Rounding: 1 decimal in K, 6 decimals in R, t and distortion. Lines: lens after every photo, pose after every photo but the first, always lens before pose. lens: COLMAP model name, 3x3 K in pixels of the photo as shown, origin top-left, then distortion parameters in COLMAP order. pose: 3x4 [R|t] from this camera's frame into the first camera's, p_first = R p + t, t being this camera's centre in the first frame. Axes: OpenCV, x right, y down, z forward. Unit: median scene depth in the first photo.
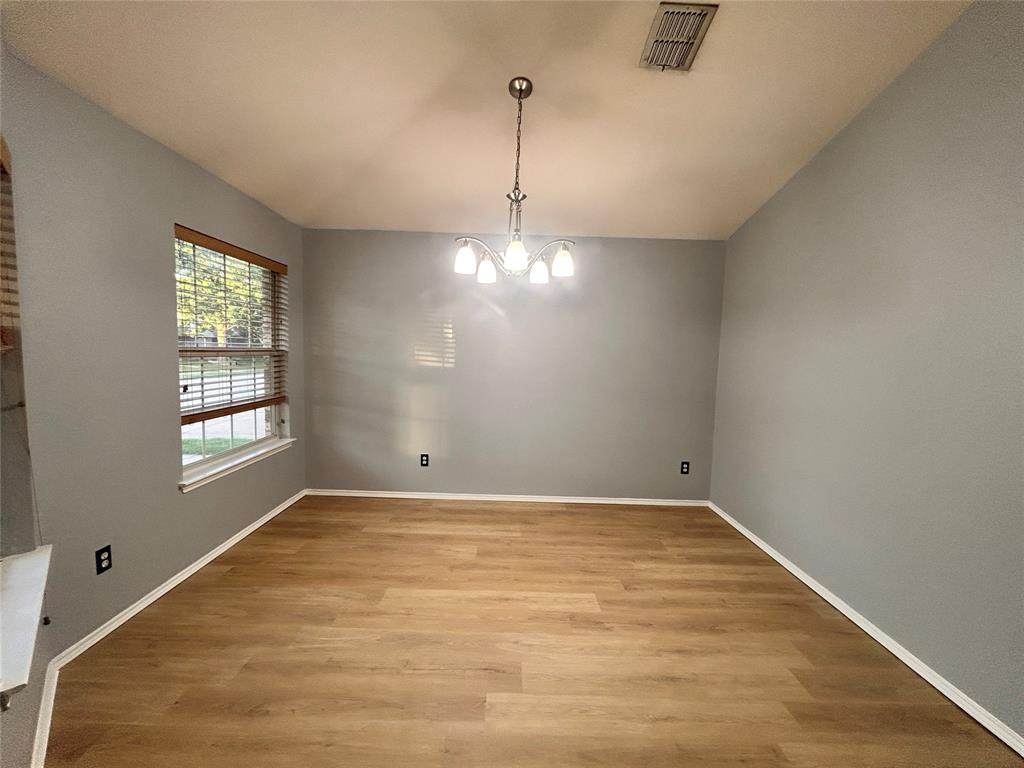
lens RADIAL K [[411.0, 0, 511.1], [0, 411.0, 384.5], [0, 0, 1]] dist [0.004073, 0.000000]
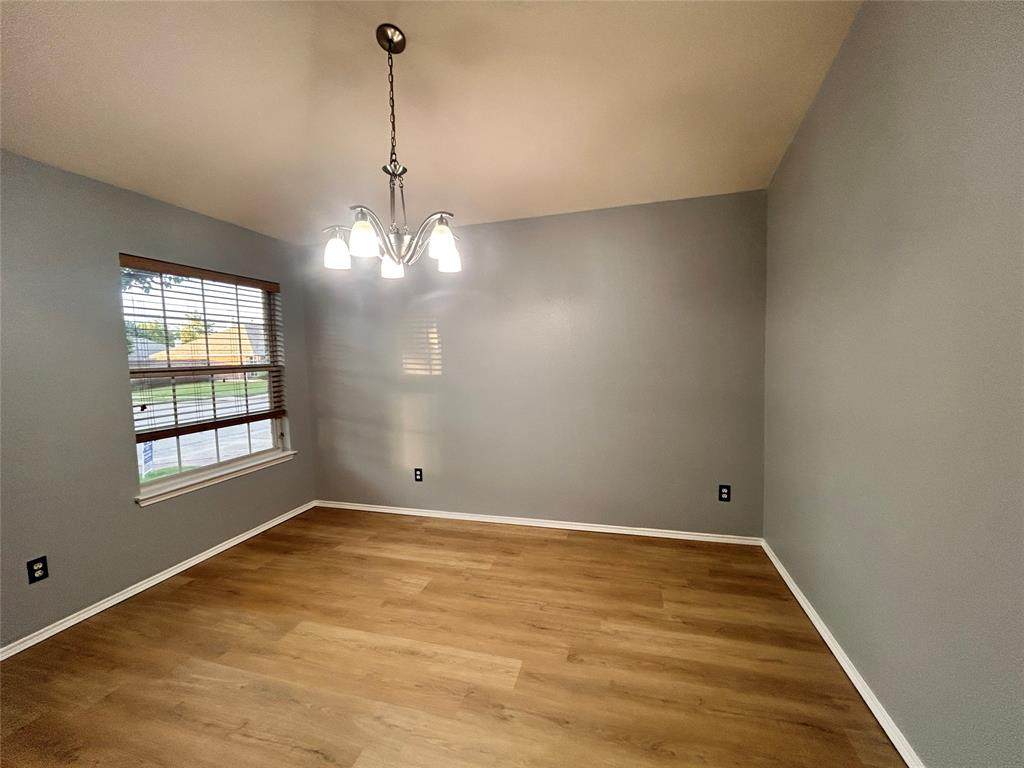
lens RADIAL K [[411.0, 0, 513.0], [0, 411.0, 383.7], [0, 0, 1]] dist [0.004073, 0.000000]
pose [[0.959013, -0.037677, -0.280845, 0.353475], [0.034443, 0.999271, -0.016446, -0.001248], [0.281260, 0.006099, 0.959612, 0.206448]]
